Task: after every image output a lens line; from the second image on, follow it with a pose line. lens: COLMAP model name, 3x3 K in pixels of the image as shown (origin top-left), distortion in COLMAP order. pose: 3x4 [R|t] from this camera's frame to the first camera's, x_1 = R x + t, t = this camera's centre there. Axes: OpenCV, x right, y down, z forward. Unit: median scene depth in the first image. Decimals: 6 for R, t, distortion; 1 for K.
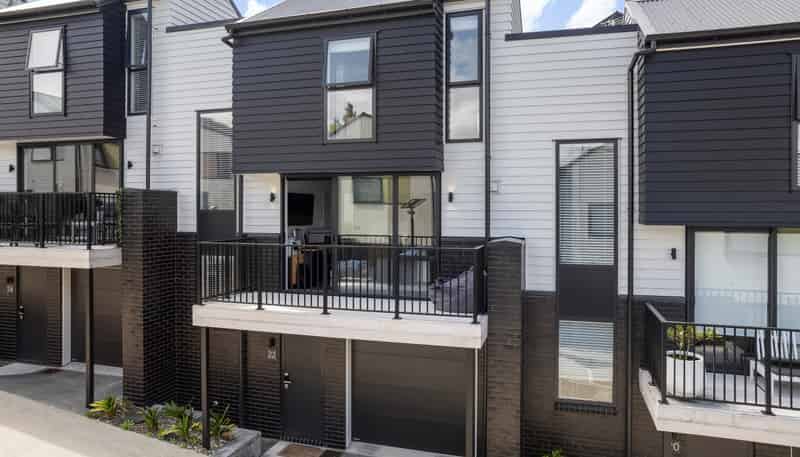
lens RADIAL K [[526.7, 0, 398.6], [0, 526.7, 223.8], [0, 0, 1]] dist [-0.086078, 0.090824]
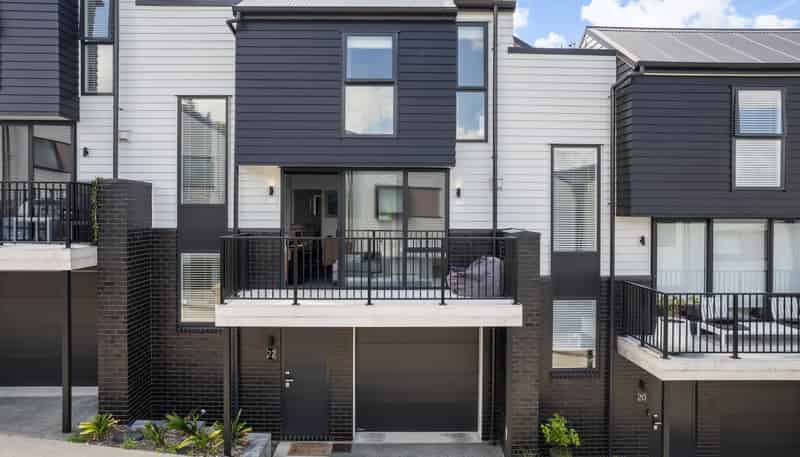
lens RADIAL K [[526.7, 0, 398.6], [0, 526.7, 223.8], [0, 0, 1]] dist [-0.086078, 0.090824]
pose [[0.950926, -0.006241, 0.309356, -0.353121], [0.005778, 0.999980, 0.002412, 0.010438], [-0.309365, -0.000506, 0.950943, 0.009853]]
